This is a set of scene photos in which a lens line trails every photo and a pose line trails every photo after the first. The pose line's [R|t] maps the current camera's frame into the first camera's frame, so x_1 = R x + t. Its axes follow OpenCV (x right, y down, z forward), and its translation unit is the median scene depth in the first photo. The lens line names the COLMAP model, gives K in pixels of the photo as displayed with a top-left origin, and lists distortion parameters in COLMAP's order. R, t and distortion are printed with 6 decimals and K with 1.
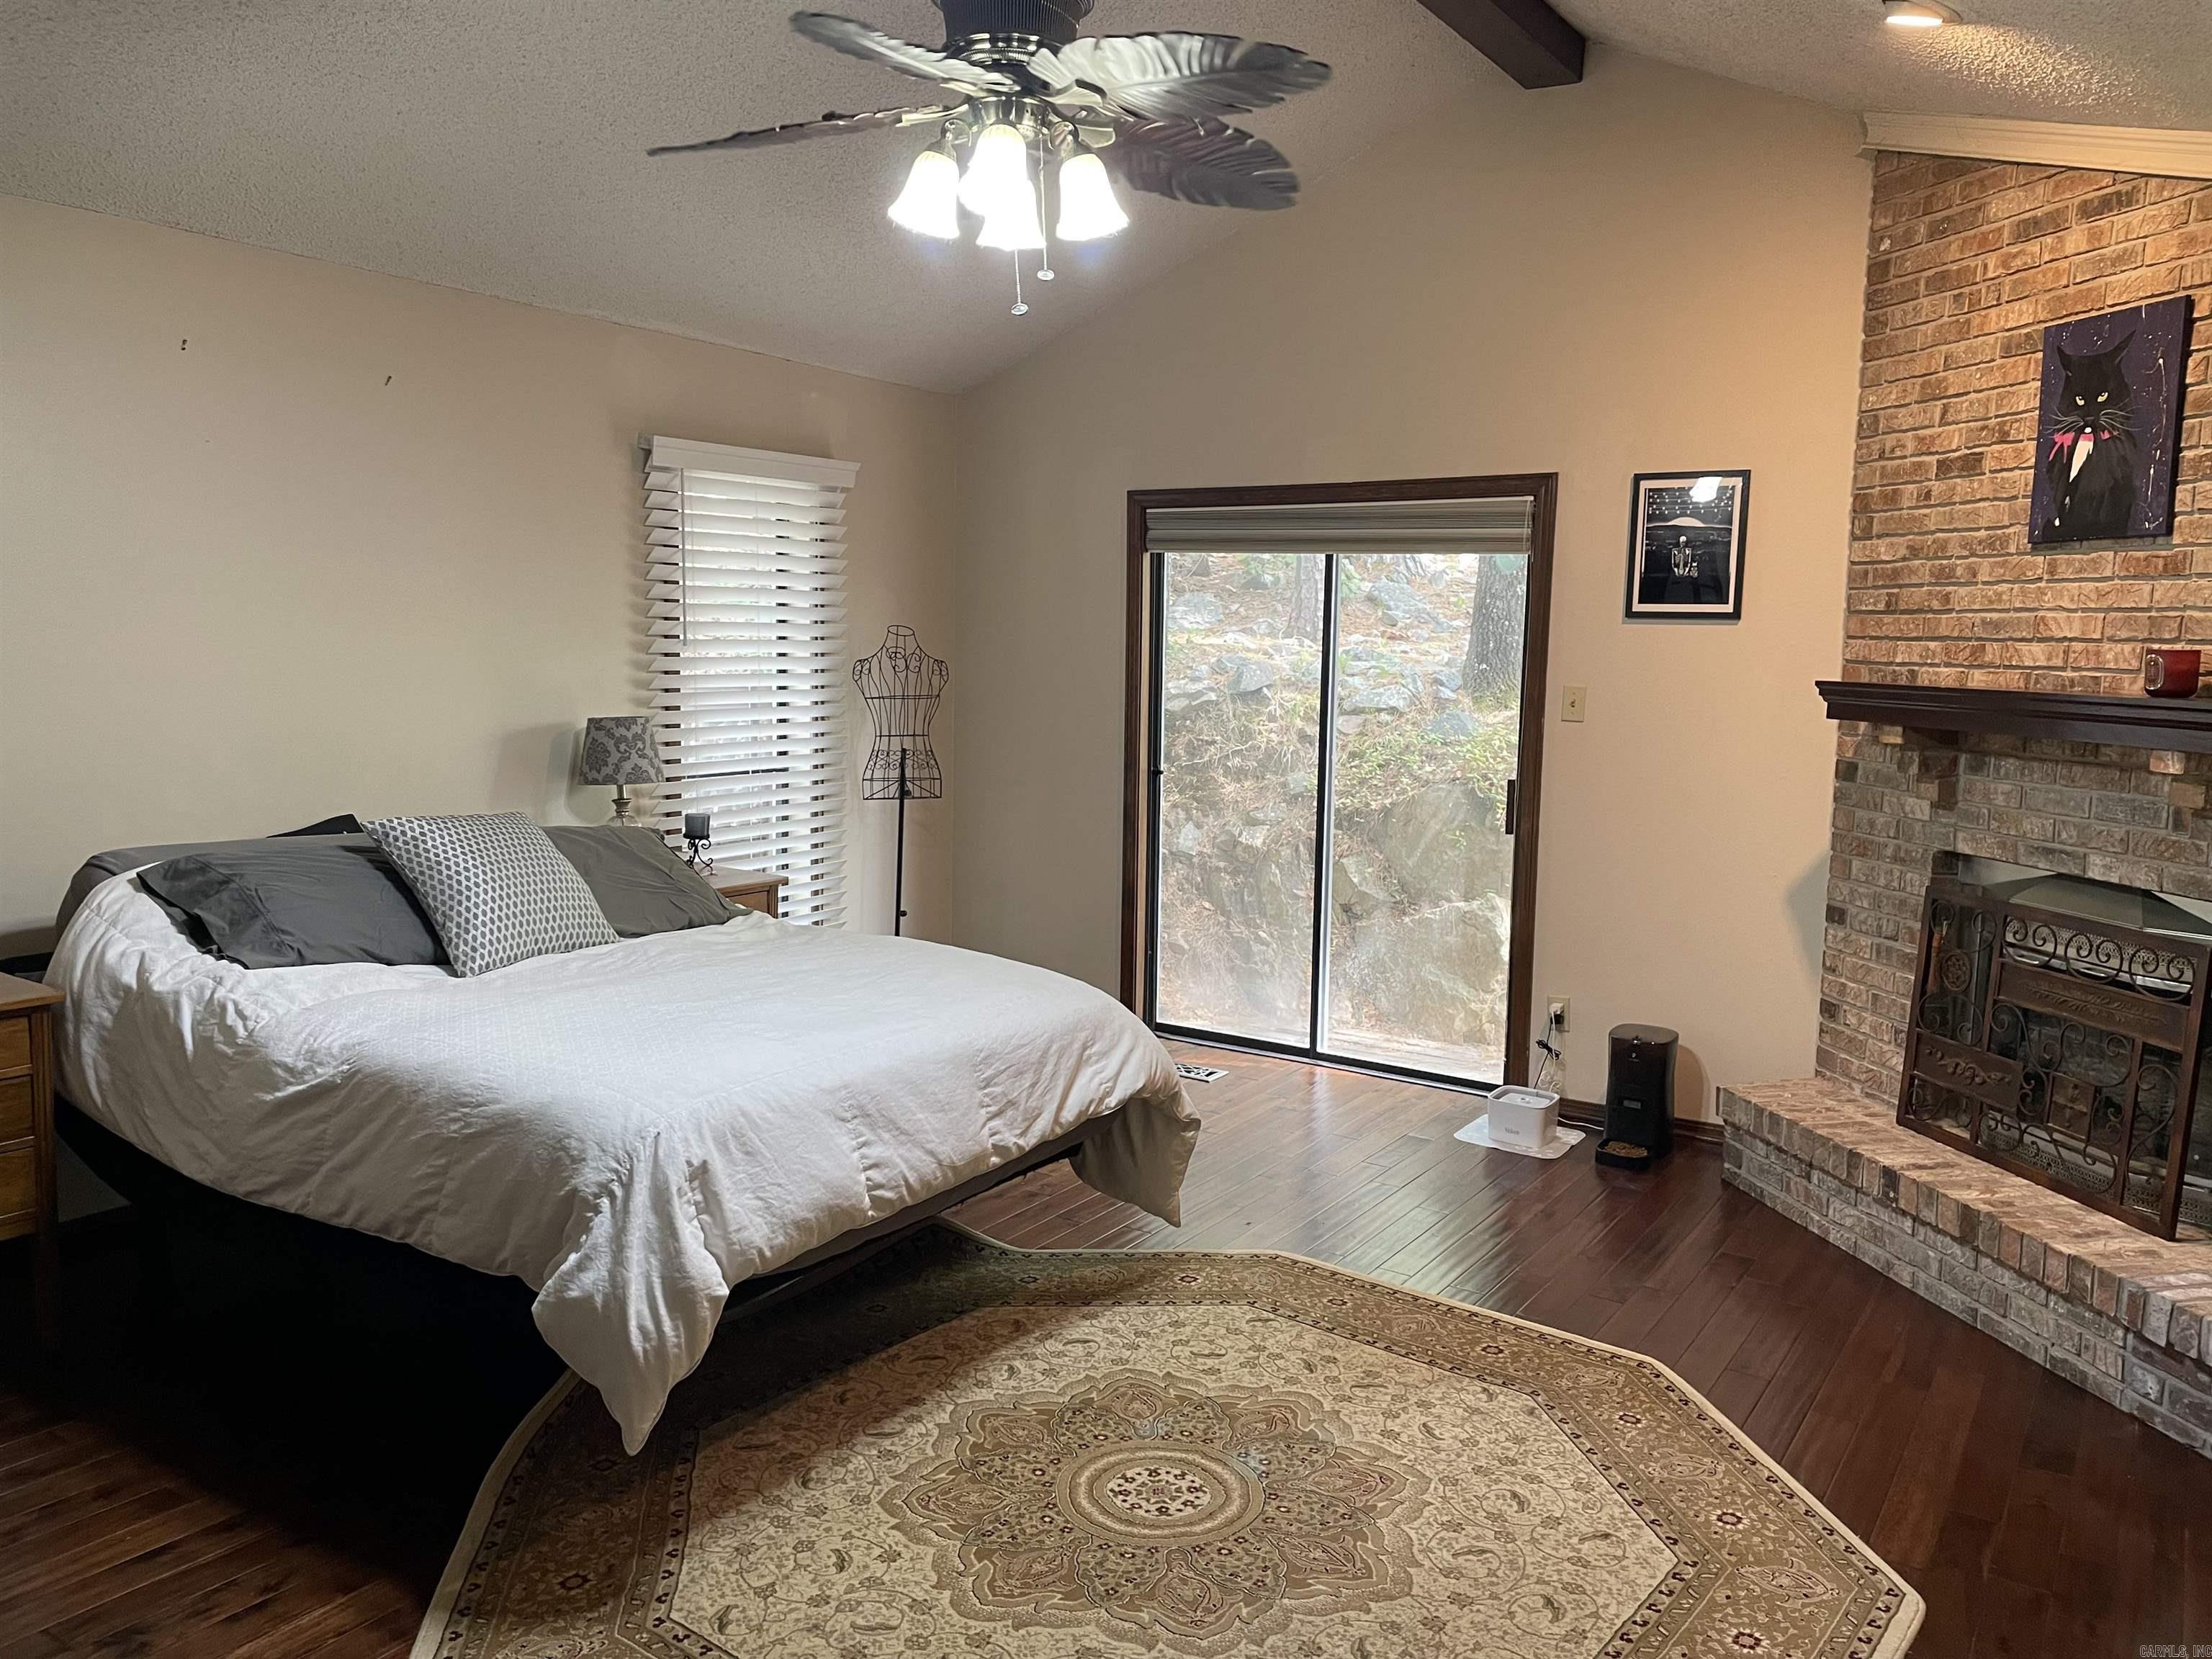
lens RADIAL K [[1669.6, 0, 1117.6], [0, 1669.6, 819.5], [0, 0, 1]] dist [0.102607, -0.127507]
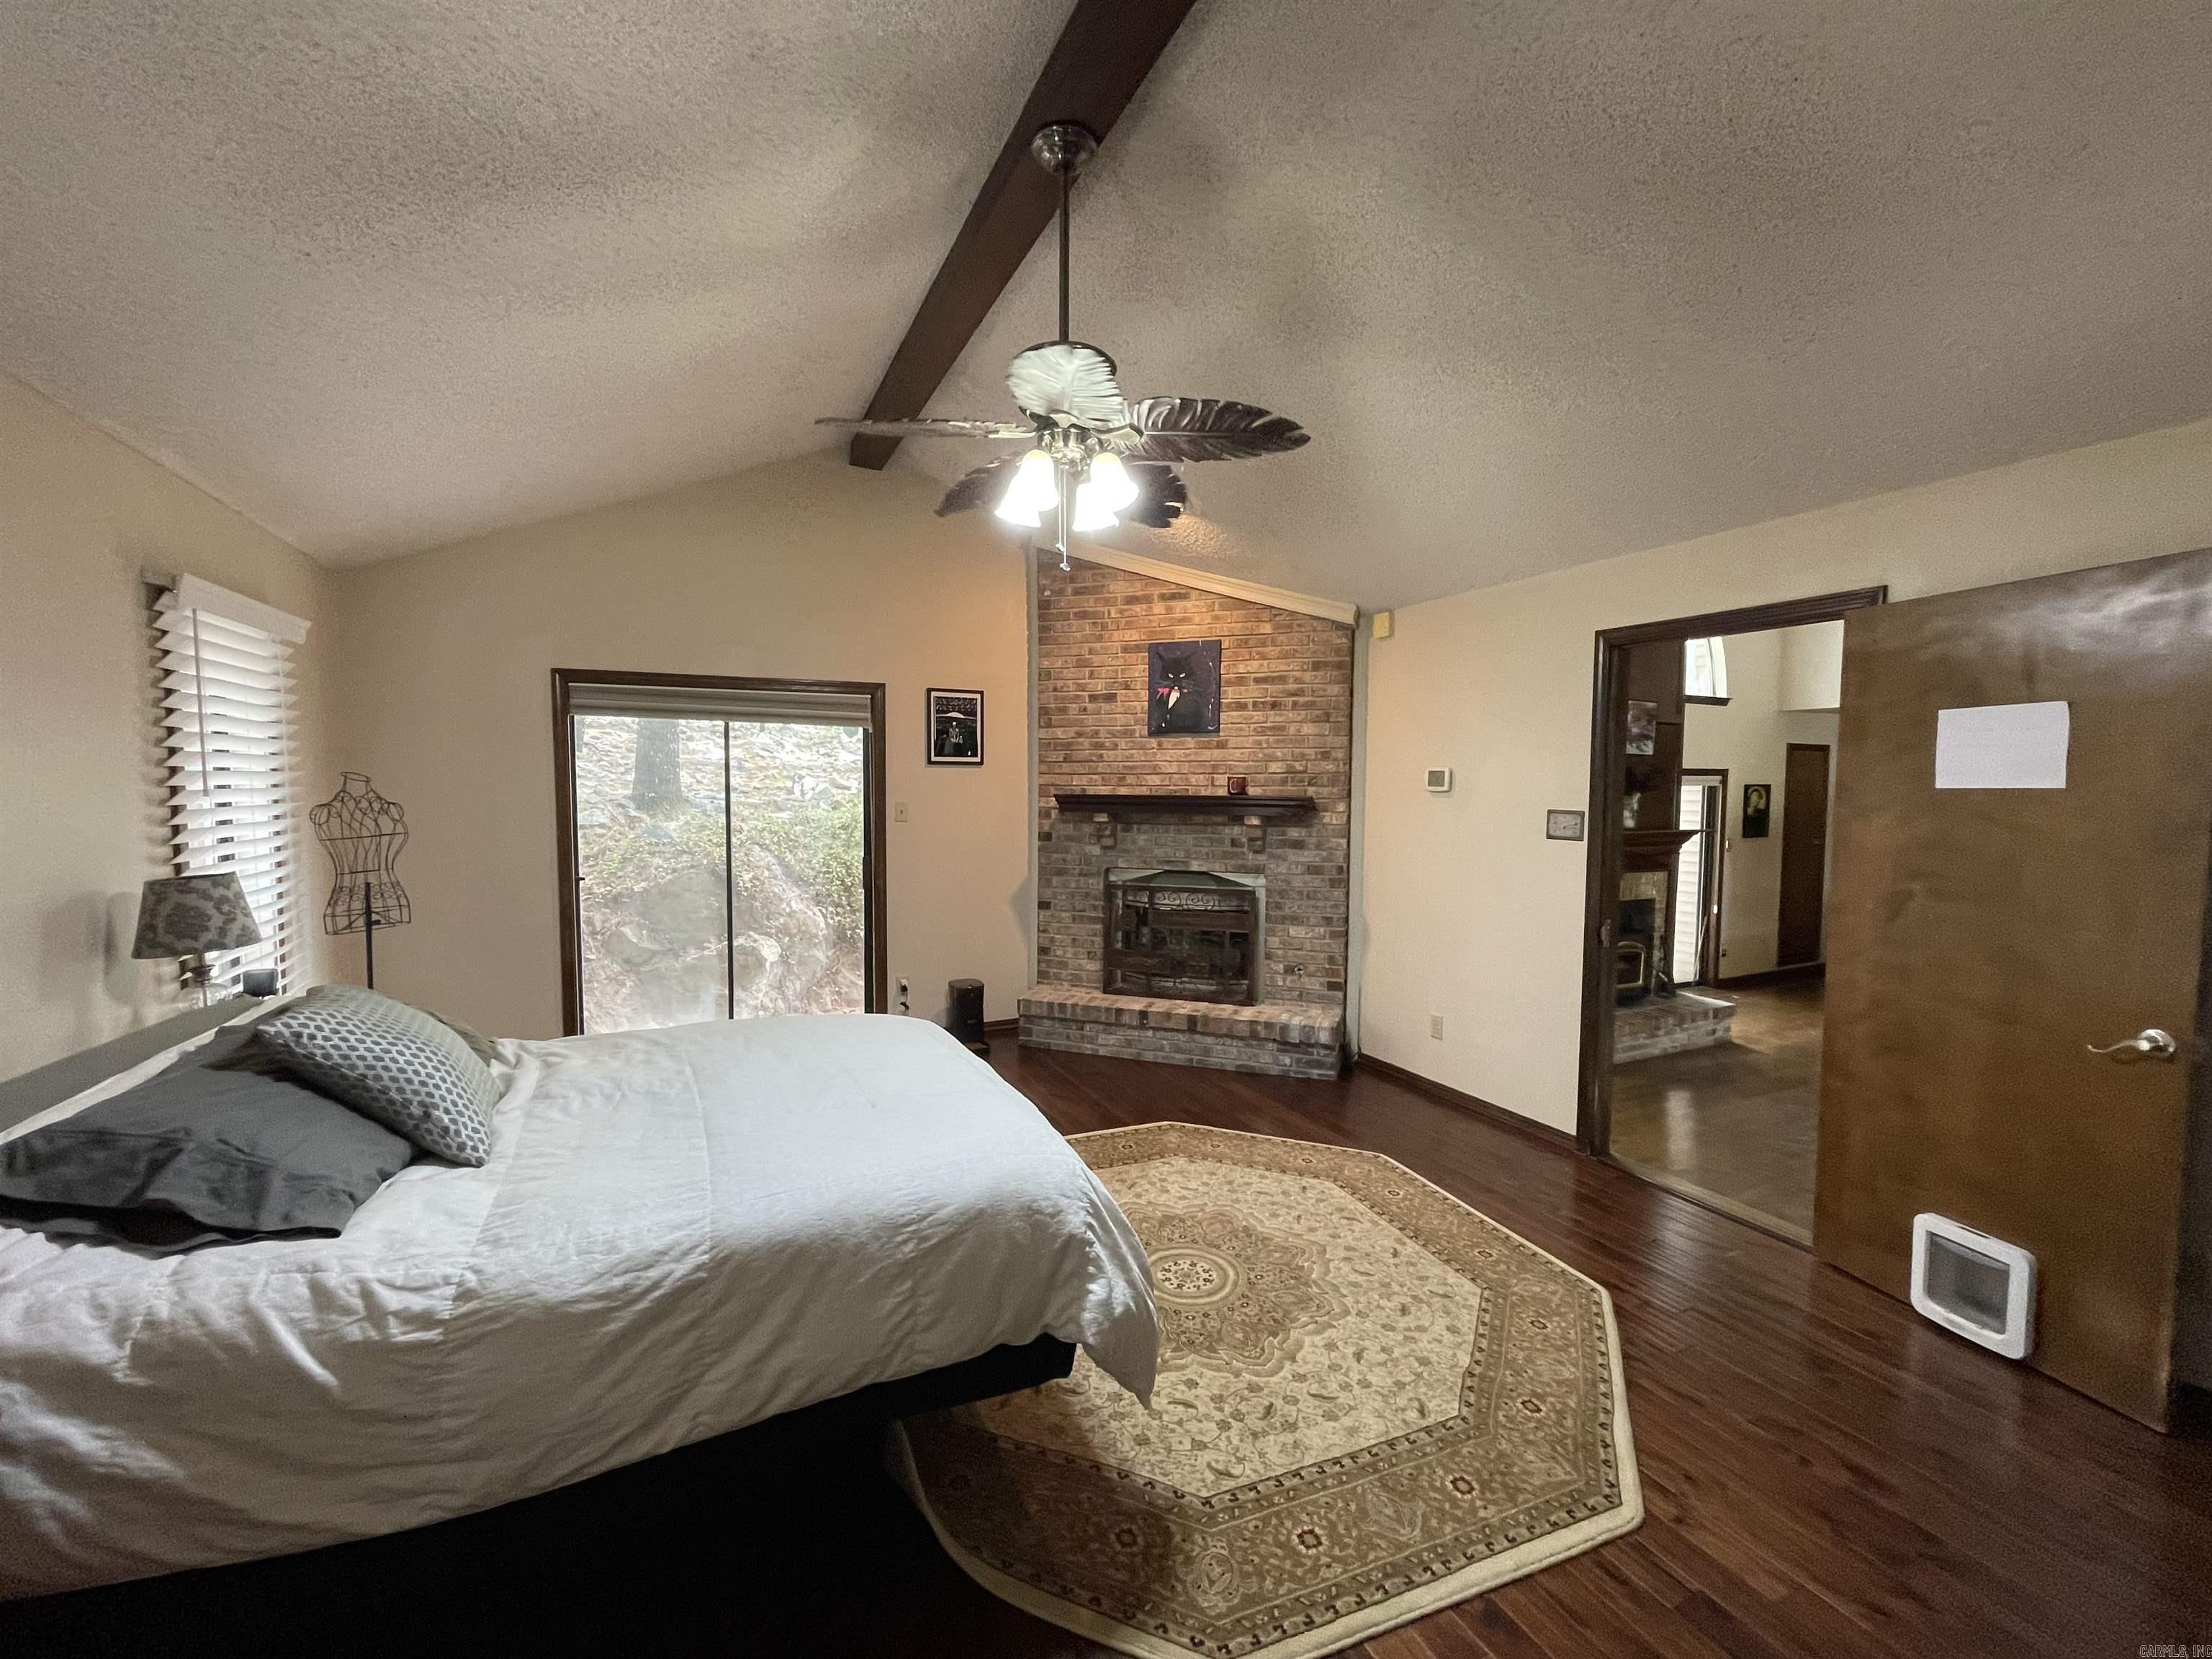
lens RADIAL K [[891.3, 0, 1106.0], [0, 891.3, 829.5], [0, 0, 1]] dist [0.000786, 0.000028]
pose [[0.525962, -0.066085, 0.847937, -0.556139], [0.102737, 0.994613, 0.013791, -0.052948], [-0.844280, 0.079861, 0.529918, 0.410260]]
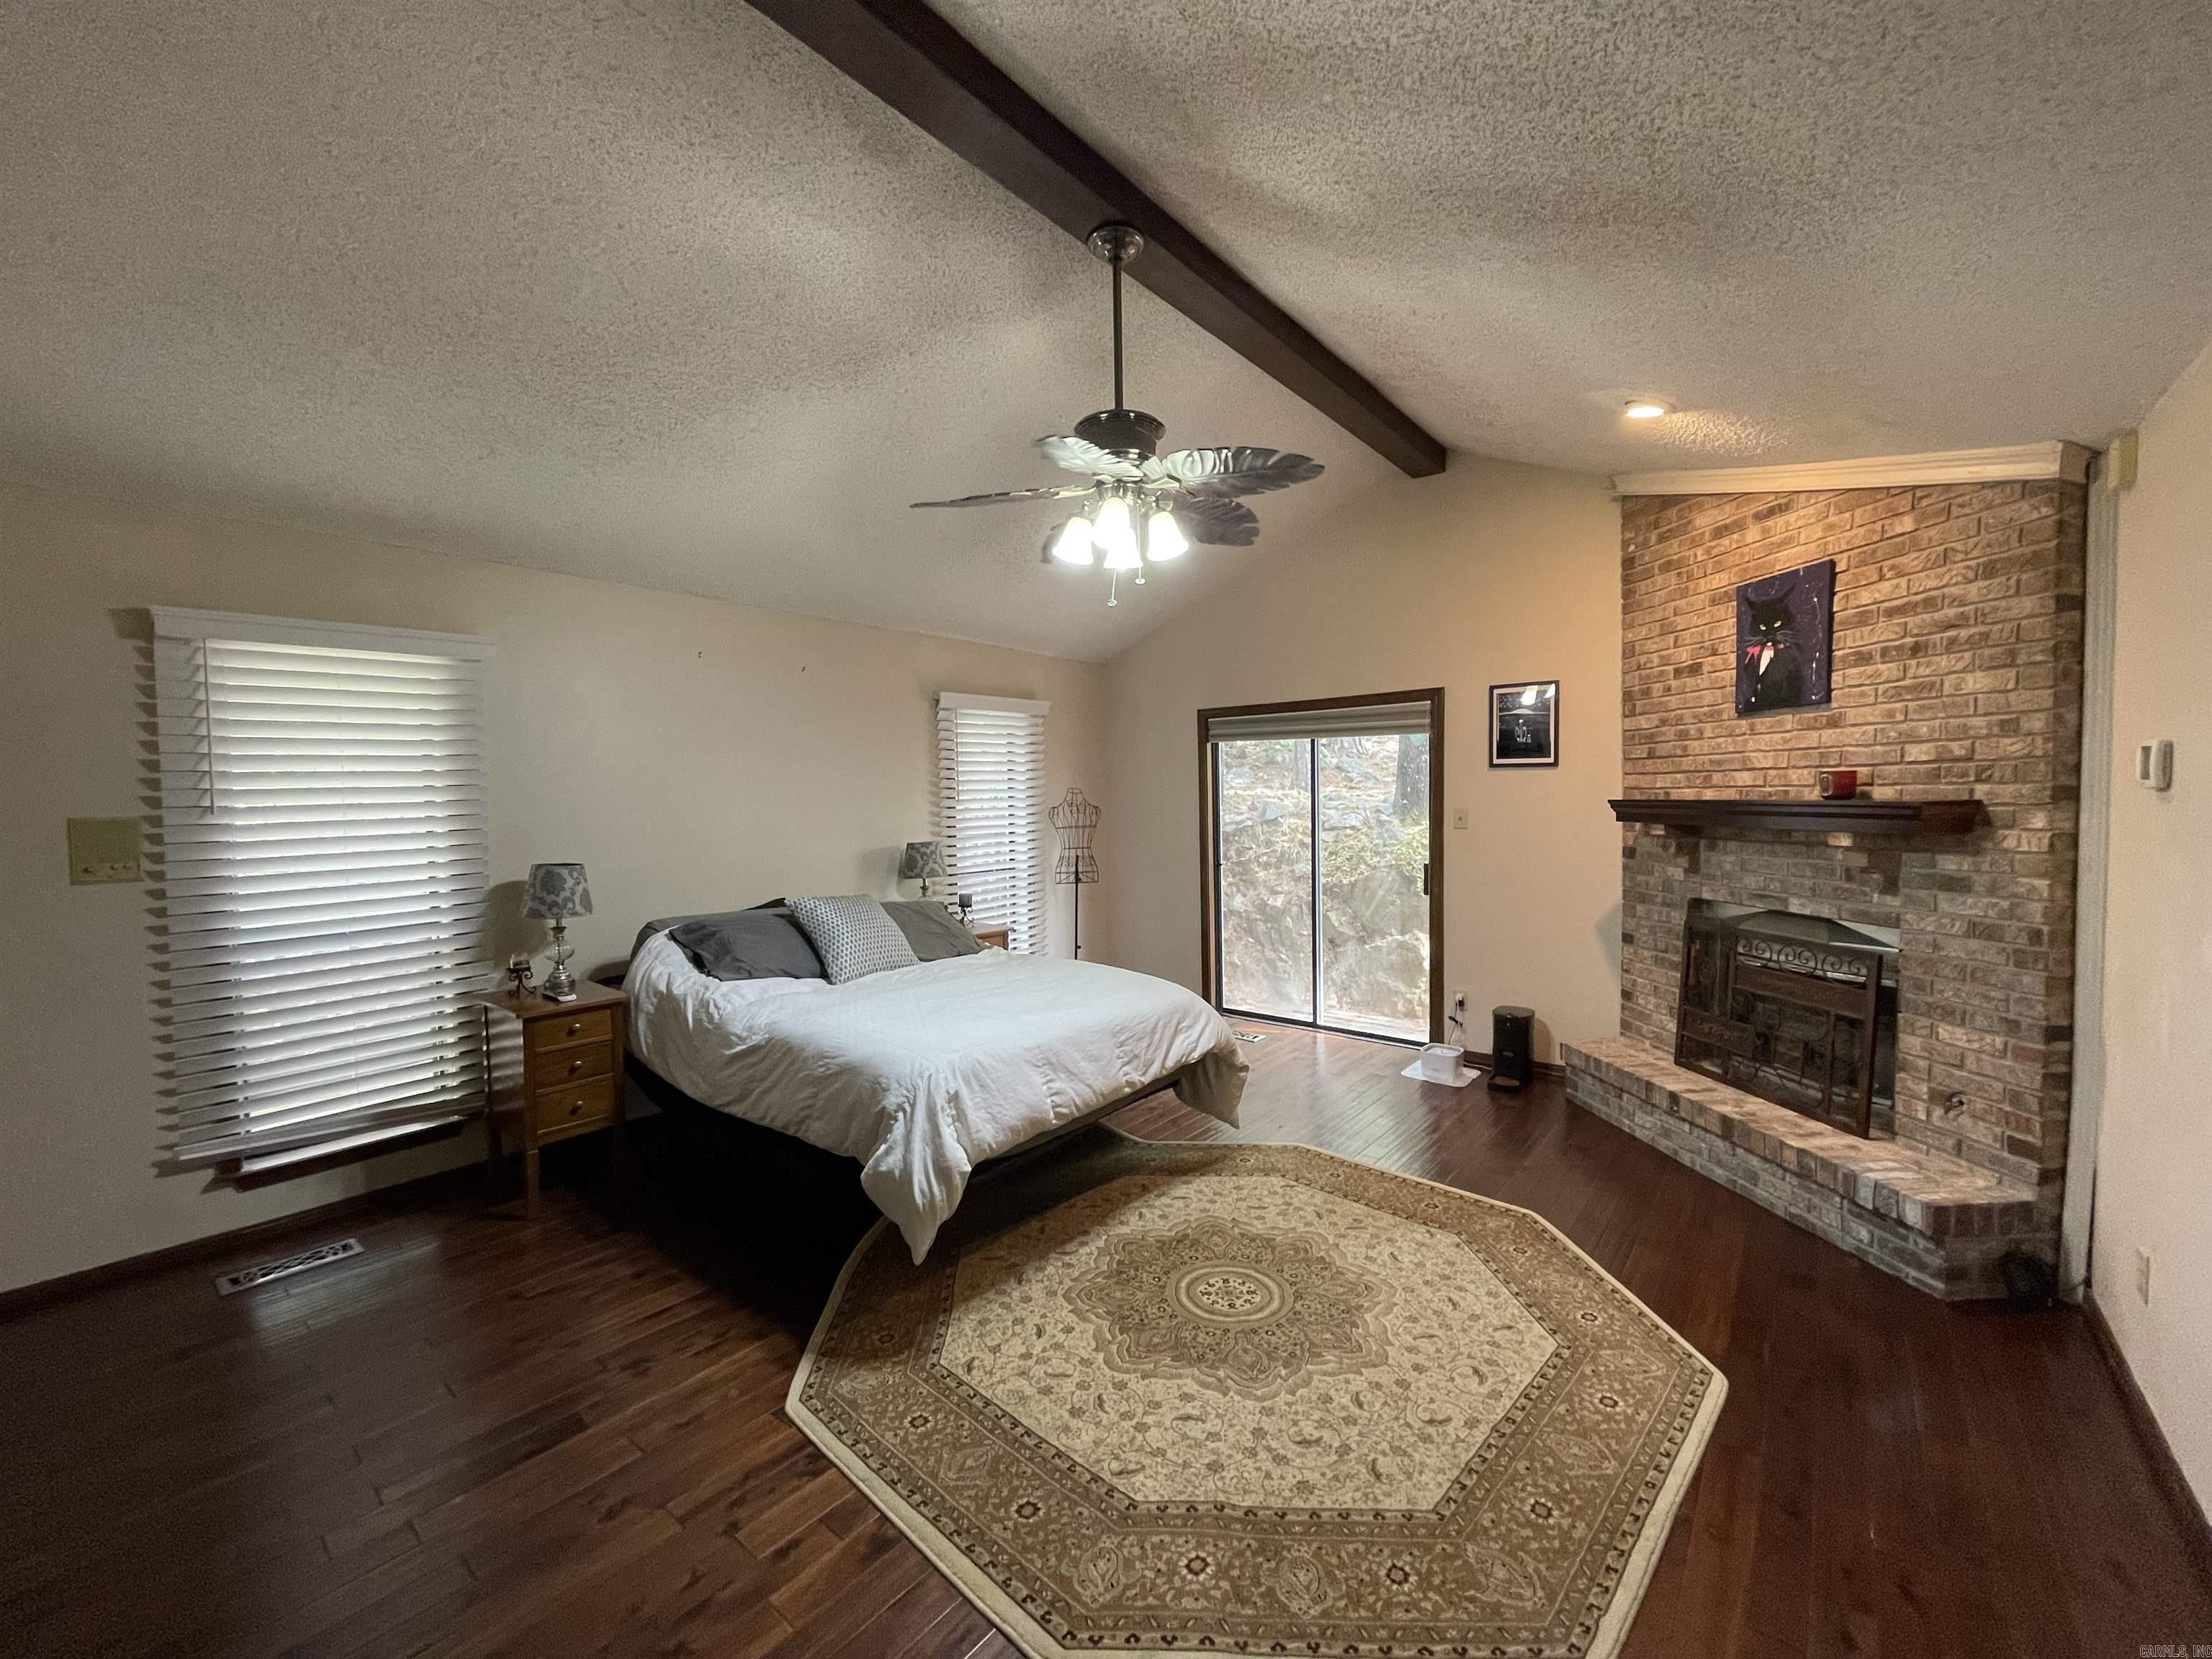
lens RADIAL K [[900.1, 0, 1101.1], [0, 900.1, 832.9], [0, 0, 1]] dist [-0.000422, 0.000182]
pose [[0.993537, -0.029609, -0.109580, 0.007489], [0.021751, 0.997151, -0.072225, 0.006157], [0.111407, 0.069375, 0.991350, 0.059930]]
